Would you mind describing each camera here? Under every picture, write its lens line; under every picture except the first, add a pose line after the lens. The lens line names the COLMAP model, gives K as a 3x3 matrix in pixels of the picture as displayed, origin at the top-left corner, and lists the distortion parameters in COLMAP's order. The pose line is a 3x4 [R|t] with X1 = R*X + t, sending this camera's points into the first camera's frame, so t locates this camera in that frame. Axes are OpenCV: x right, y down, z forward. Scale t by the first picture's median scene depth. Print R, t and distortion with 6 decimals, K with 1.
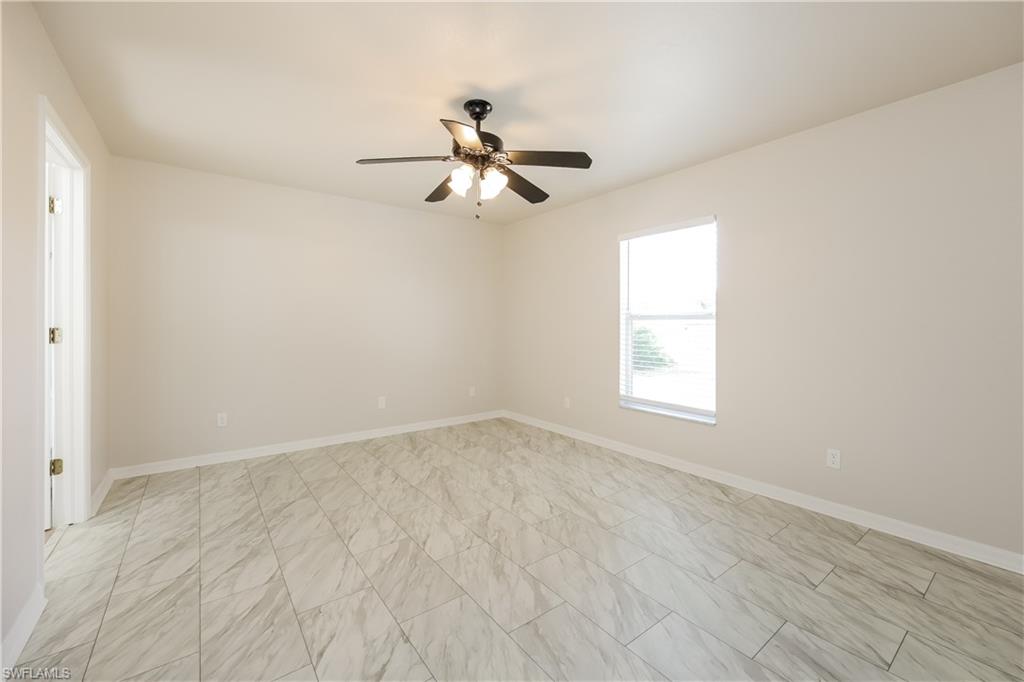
lens RADIAL K [[413.2, 0, 510.7], [0, 413.2, 328.7], [0, 0, 1]] dist [0.013660, -0.000238]
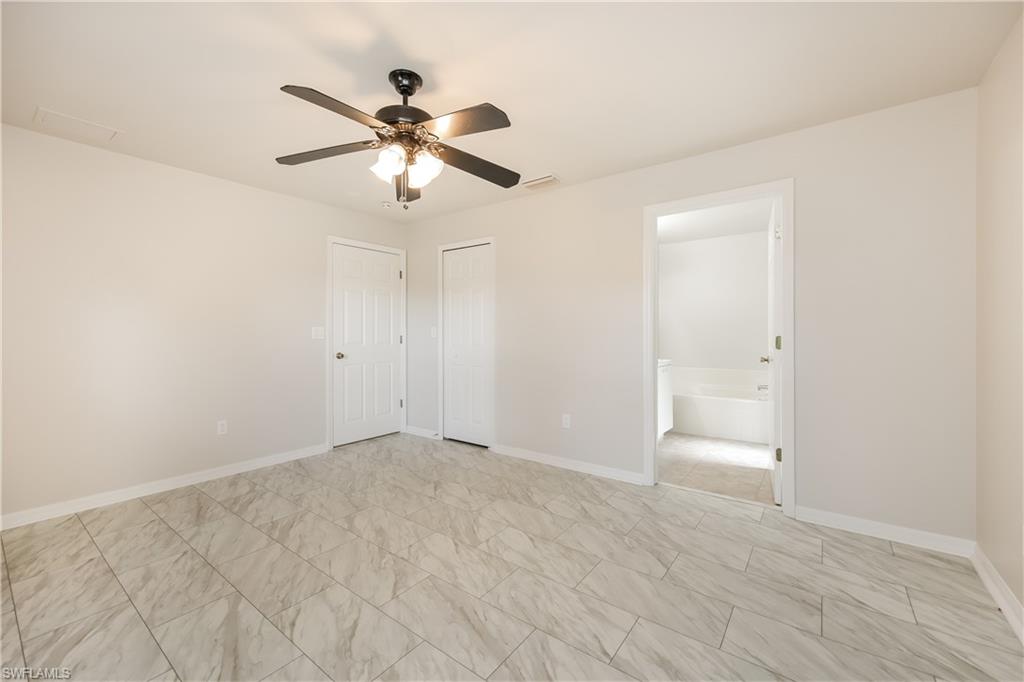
lens RADIAL K [[413.2, 0, 510.7], [0, 413.2, 328.7], [0, 0, 1]] dist [0.013660, -0.000238]
pose [[-0.960626, 0.000180, -0.277846, -0.050504], [-0.000350, 0.999998, 0.001858, -0.019961], [0.277846, 0.001882, -0.960624, 1.965361]]
